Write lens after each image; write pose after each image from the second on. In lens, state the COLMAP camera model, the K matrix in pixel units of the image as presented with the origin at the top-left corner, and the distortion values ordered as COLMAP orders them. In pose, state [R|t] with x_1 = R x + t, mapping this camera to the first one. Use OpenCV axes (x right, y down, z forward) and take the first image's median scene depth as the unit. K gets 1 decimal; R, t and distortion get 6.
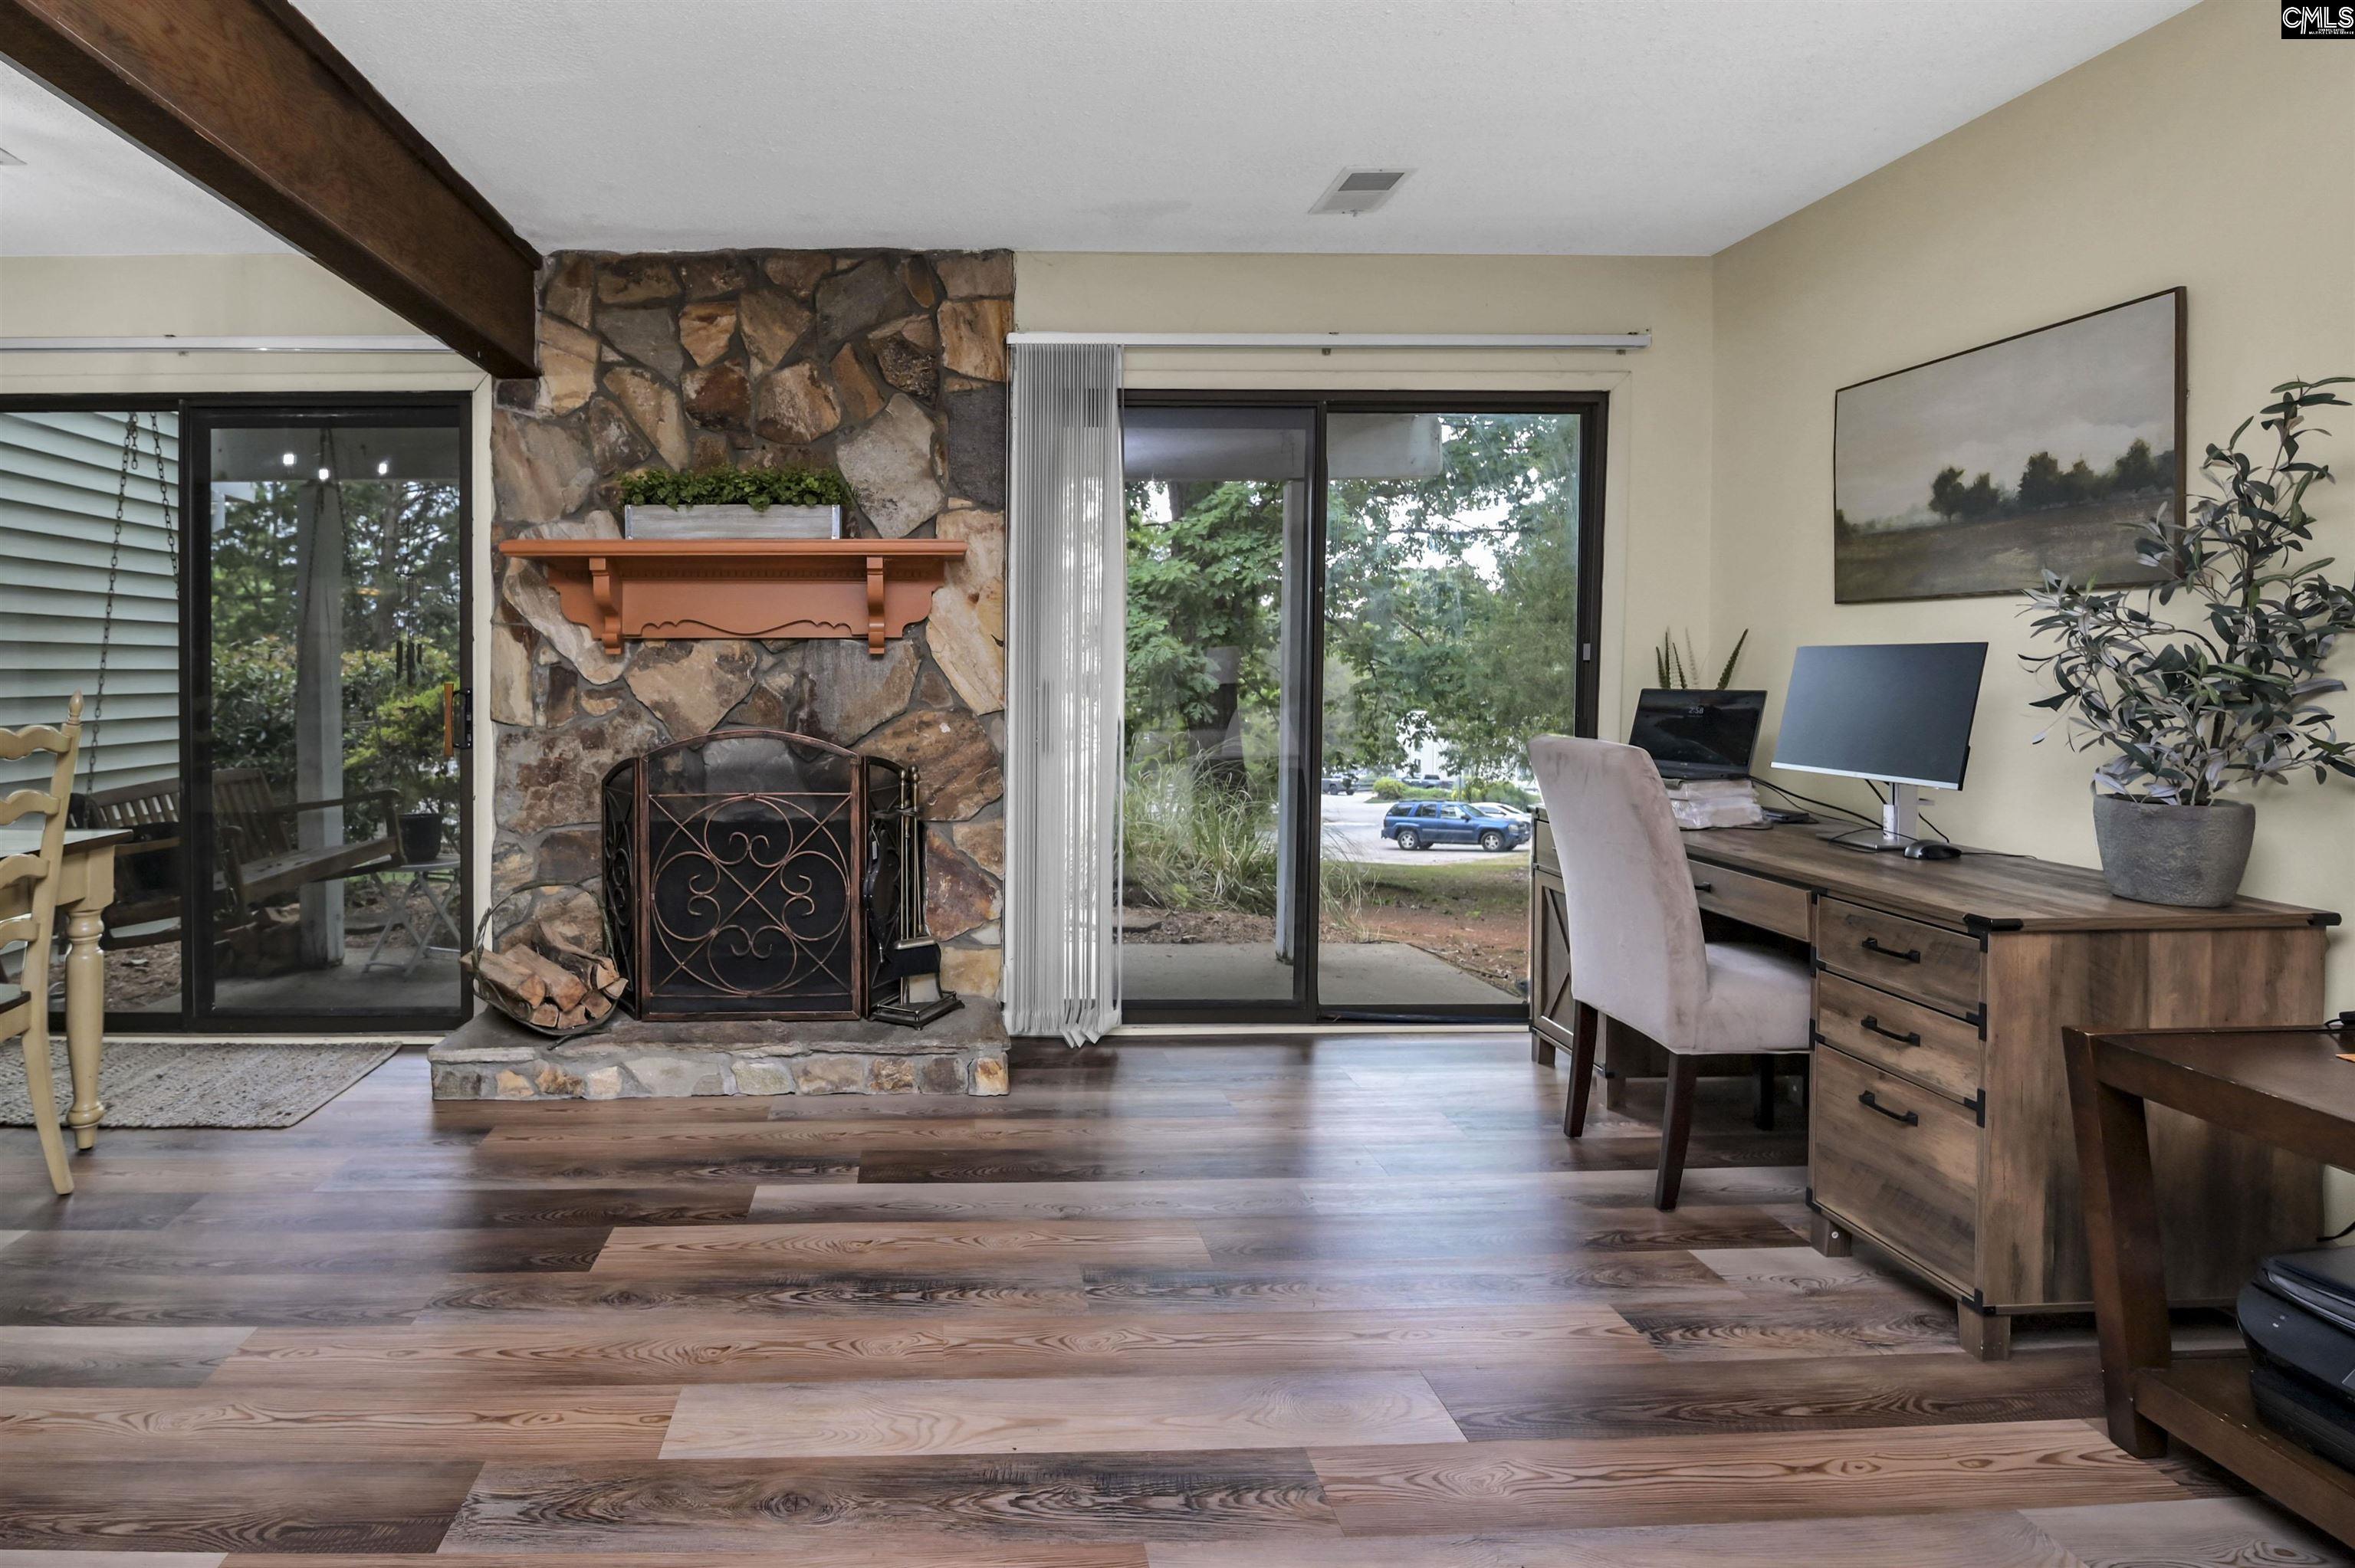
lens RADIAL K [[1129.3, 0, 1007.9], [0, 1129.3, 685.0], [0, 0, 1]] dist [-0.015397, -0.005131]
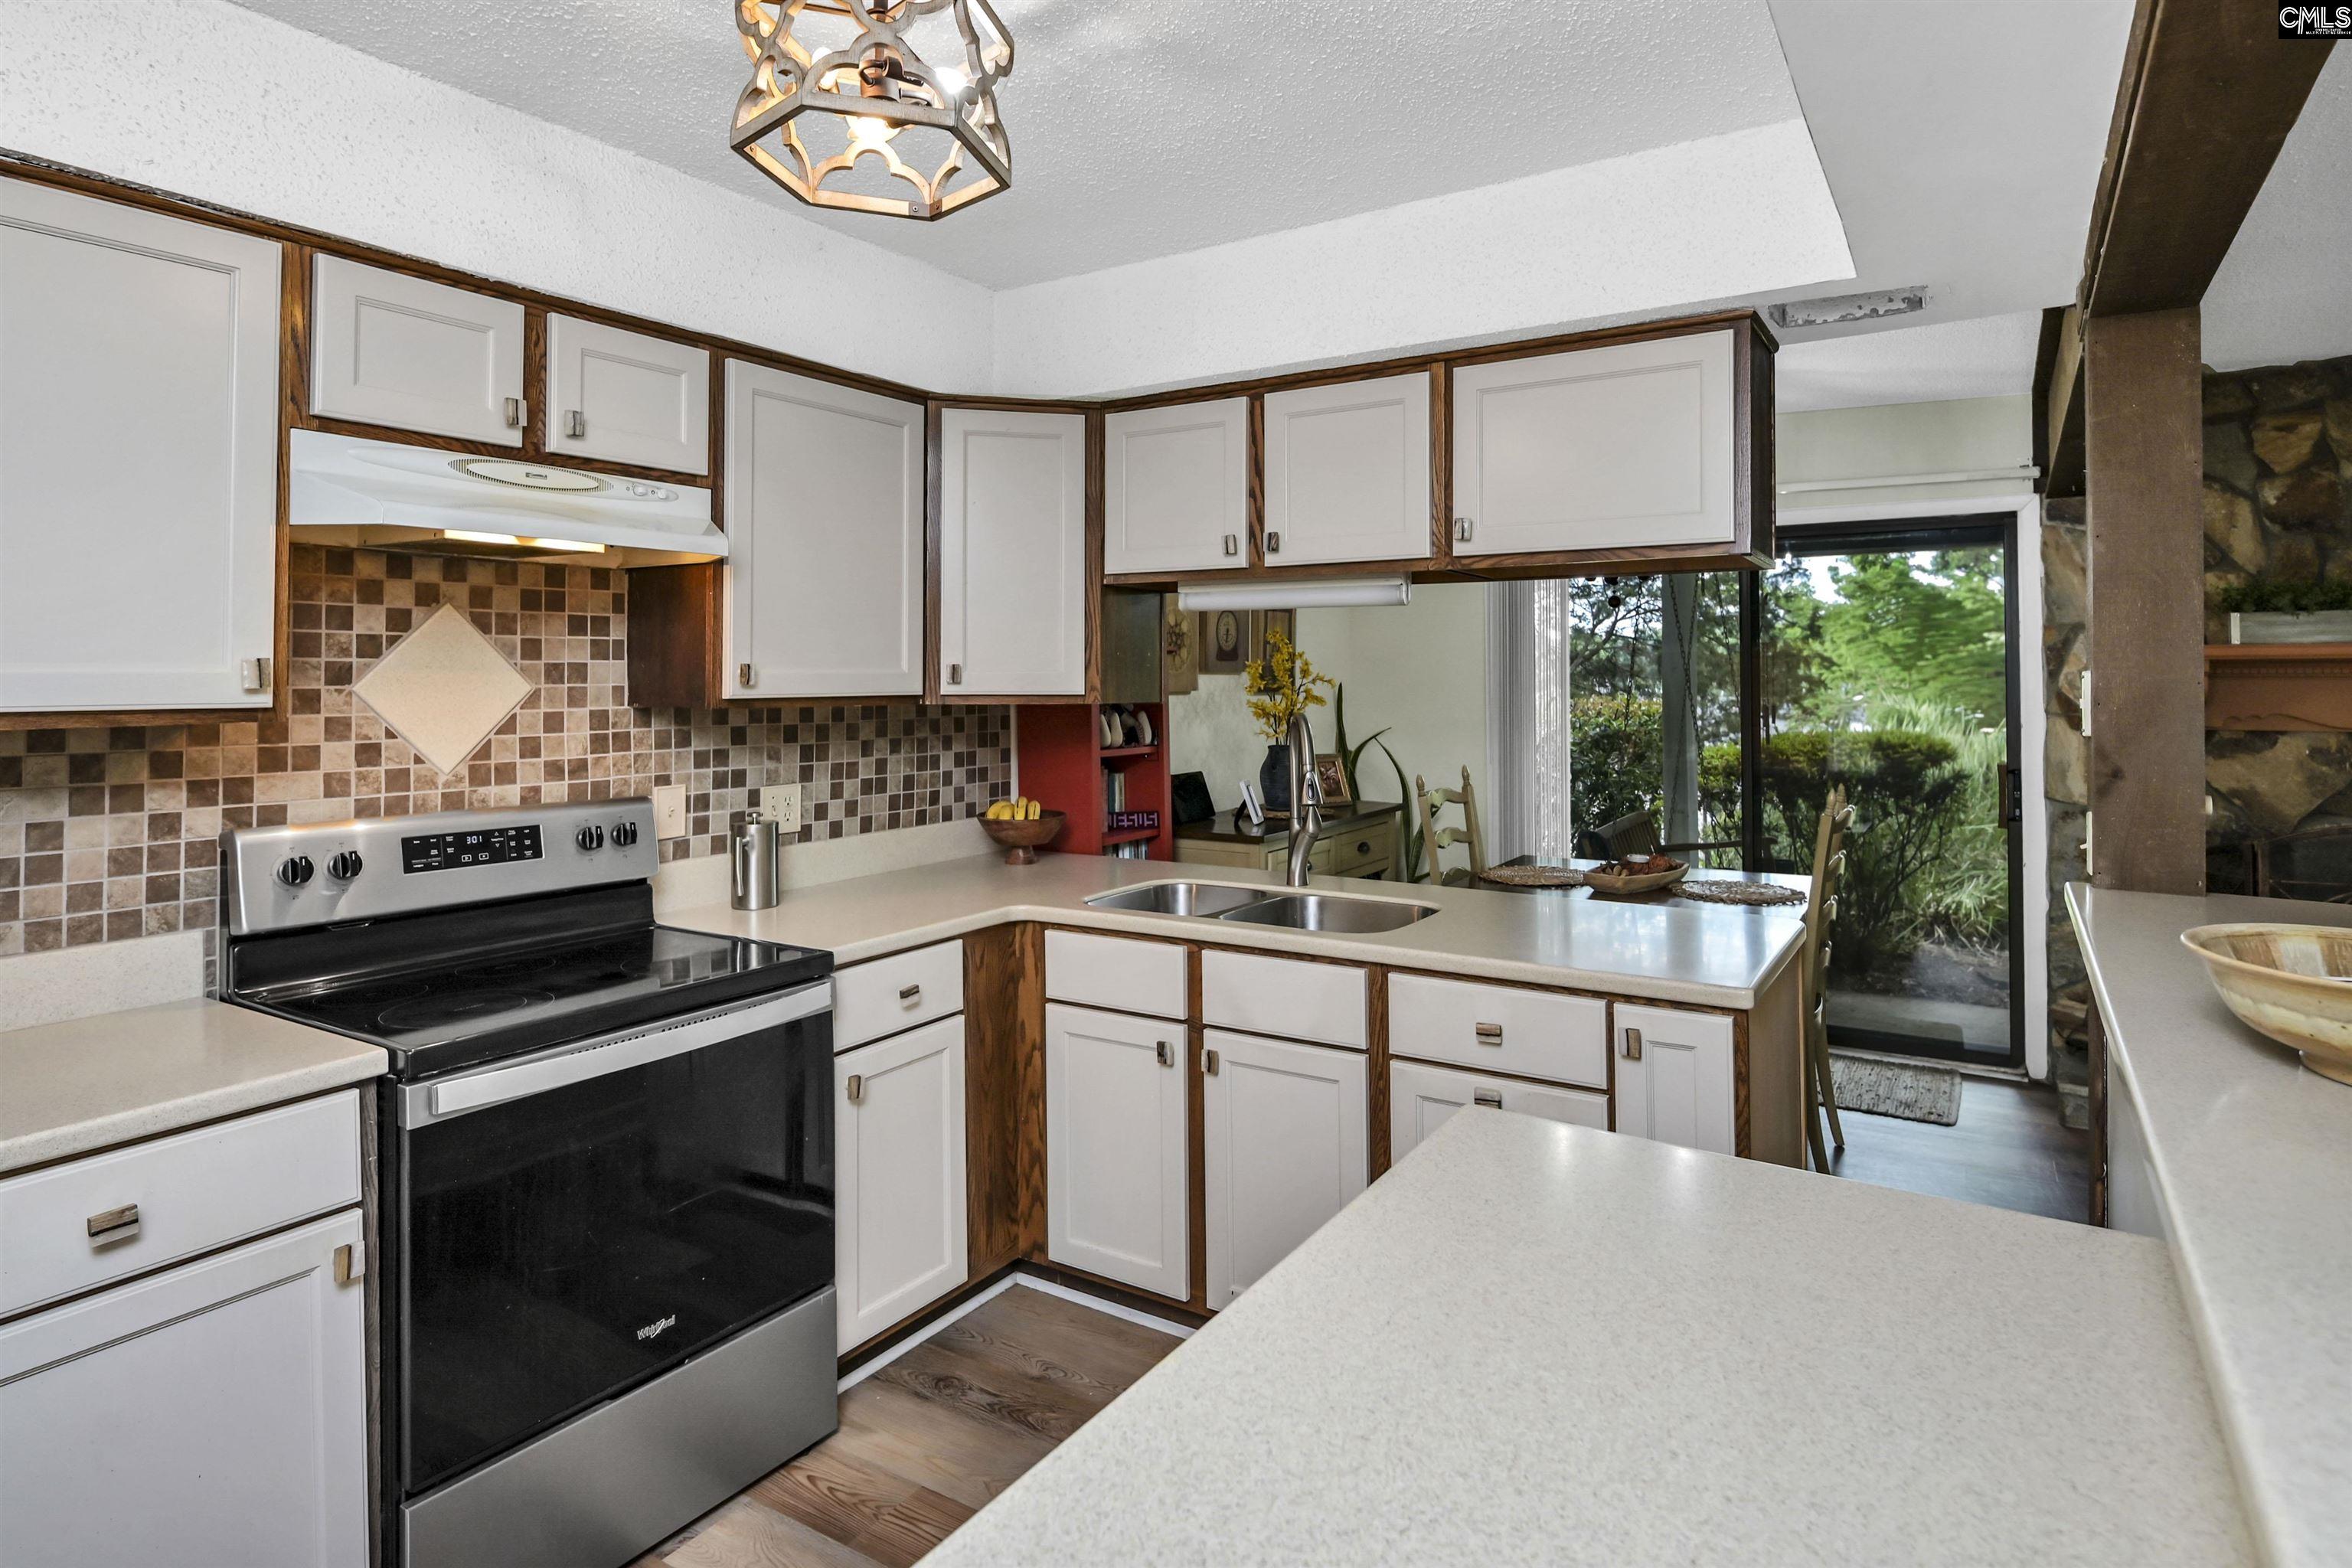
lens RADIAL K [[1262.6, 0, 1167.7], [0, 1262.6, 642.3], [0, 0, 1]] dist [-0.001463, -0.004923]
pose [[0.827929, -0.014313, -0.560651, -0.478408], [-0.008470, 0.999241, -0.038019, -0.070432], [0.560770, 0.036226, 0.827179, -0.560707]]
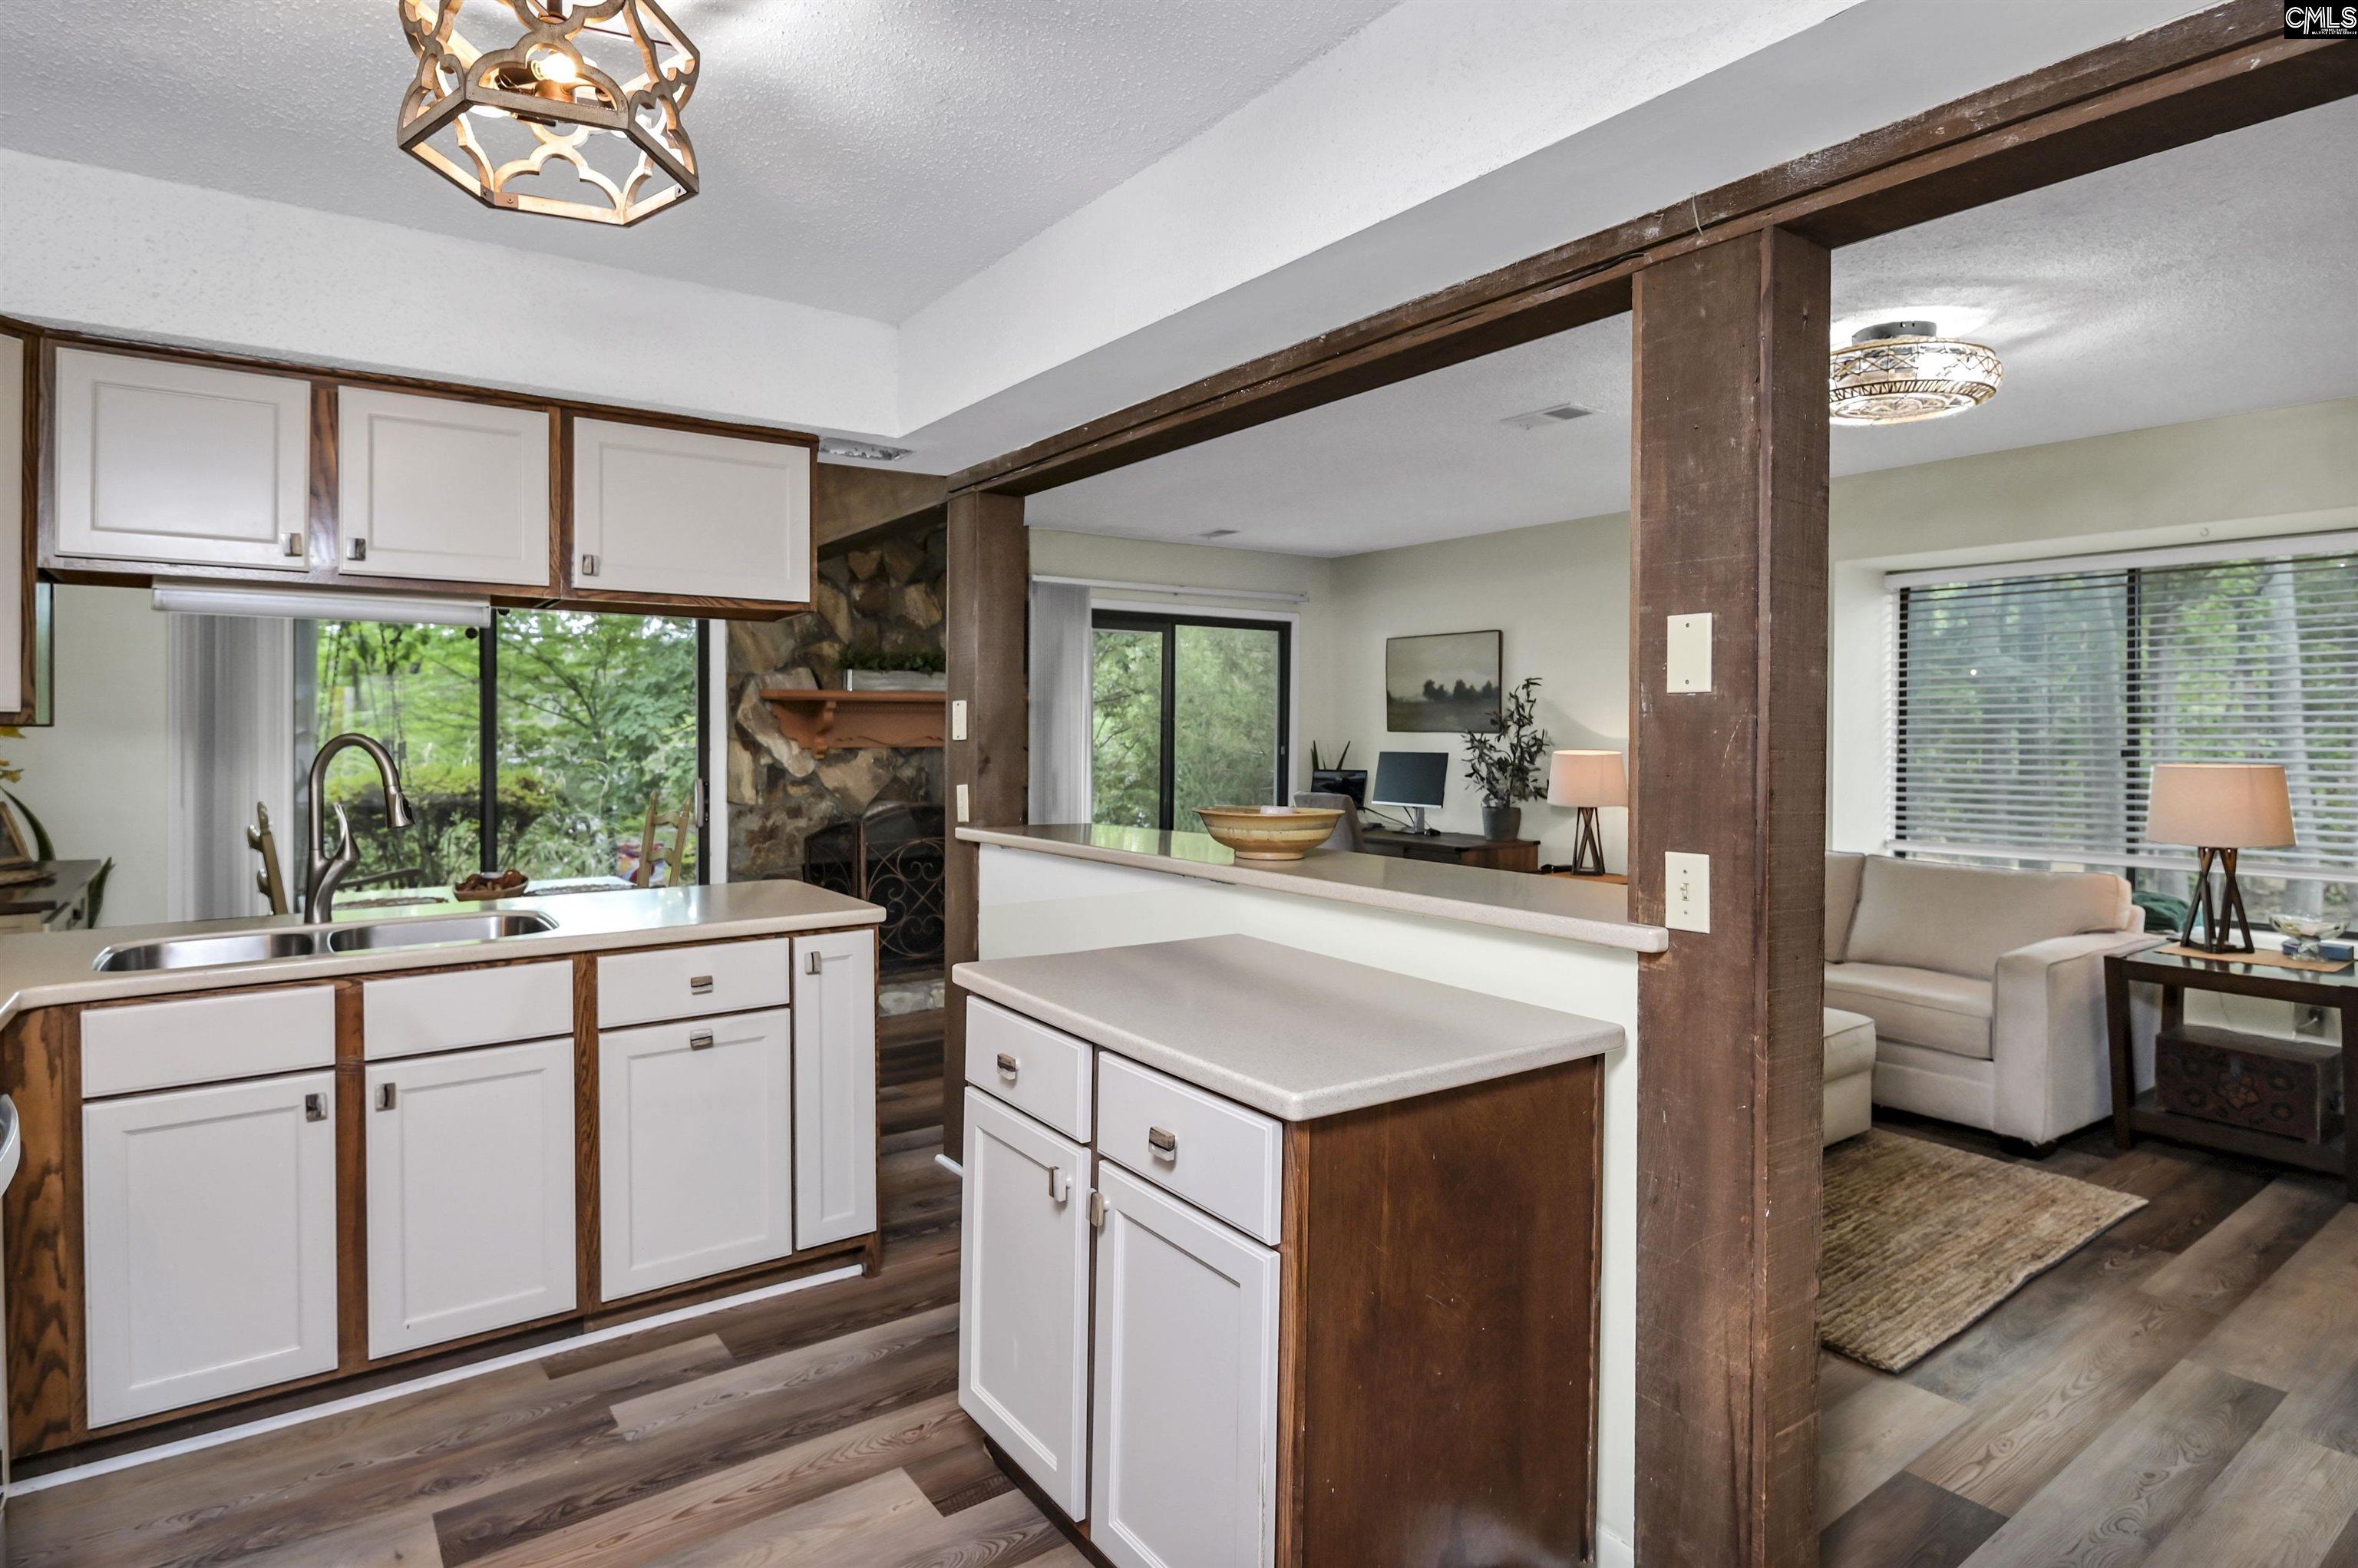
lens RADIAL K [[1265.7, 0, 1237.9], [0, 1265.7, 737.5], [0, 0, 1]] dist [-0.001463, -0.004923]
pose [[0.799323, -0.003219, 0.600893, -0.936137], [0.006306, 0.999976, -0.003031, -0.046878], [-0.600868, 0.006212, 0.799324, -0.783620]]
